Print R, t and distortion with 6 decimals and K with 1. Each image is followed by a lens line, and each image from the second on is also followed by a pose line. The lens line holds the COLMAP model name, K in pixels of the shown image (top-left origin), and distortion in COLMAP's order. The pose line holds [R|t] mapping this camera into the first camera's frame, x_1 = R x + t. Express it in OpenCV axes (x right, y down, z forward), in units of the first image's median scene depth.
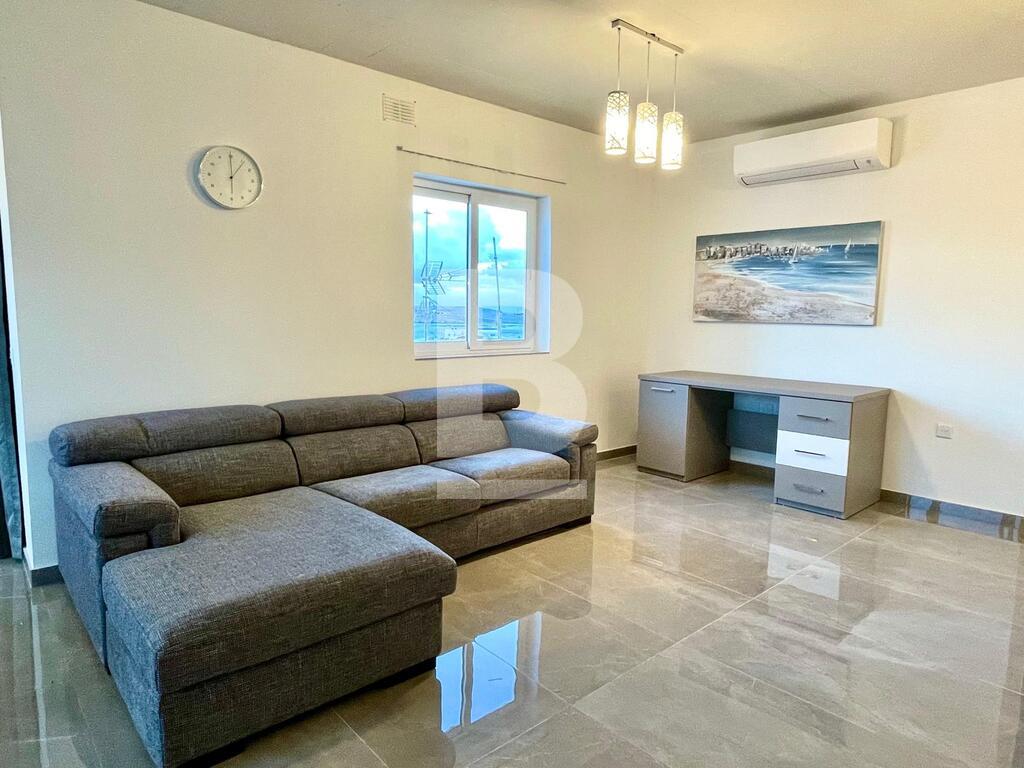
lens RADIAL K [[638.6, 0, 513.4], [0, 638.6, 382.1], [0, 0, 1]] dist [-0.003662, -0.000233]
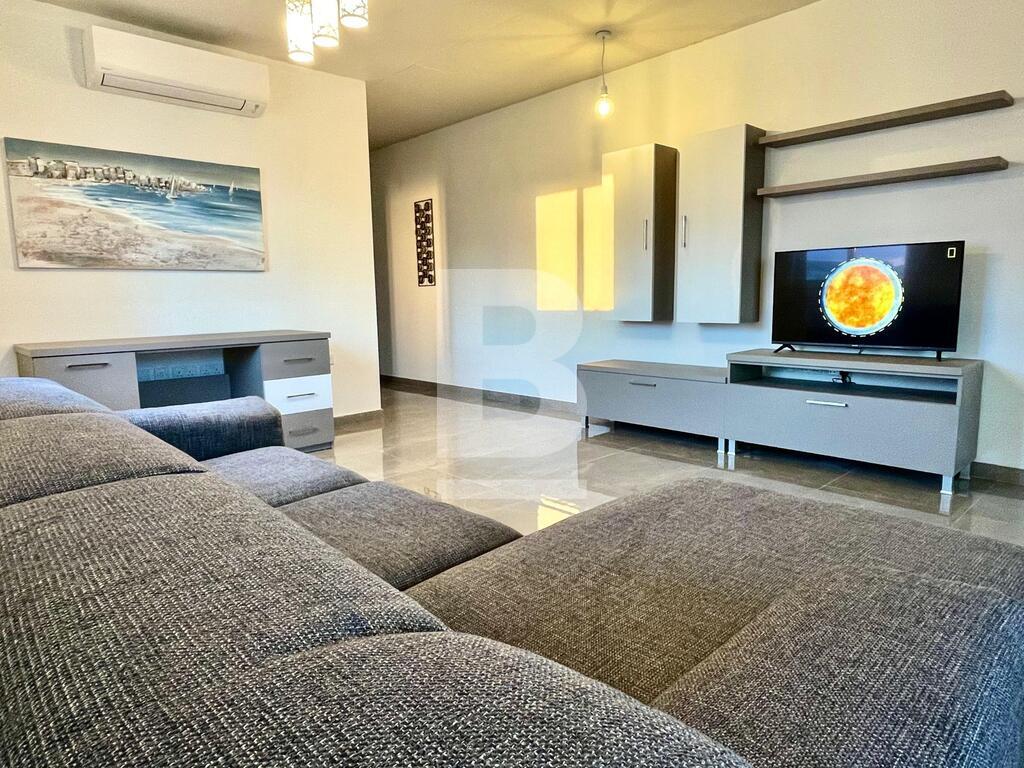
lens RADIAL K [[638.6, 0, 514.0], [0, 638.6, 385.1], [0, 0, 1]] dist [-0.003662, -0.000233]
pose [[-0.021583, -0.153110, 0.987973, -0.444473], [0.127706, 0.979686, 0.154616, -0.014204], [-0.991577, 0.129508, -0.001591, 0.559000]]
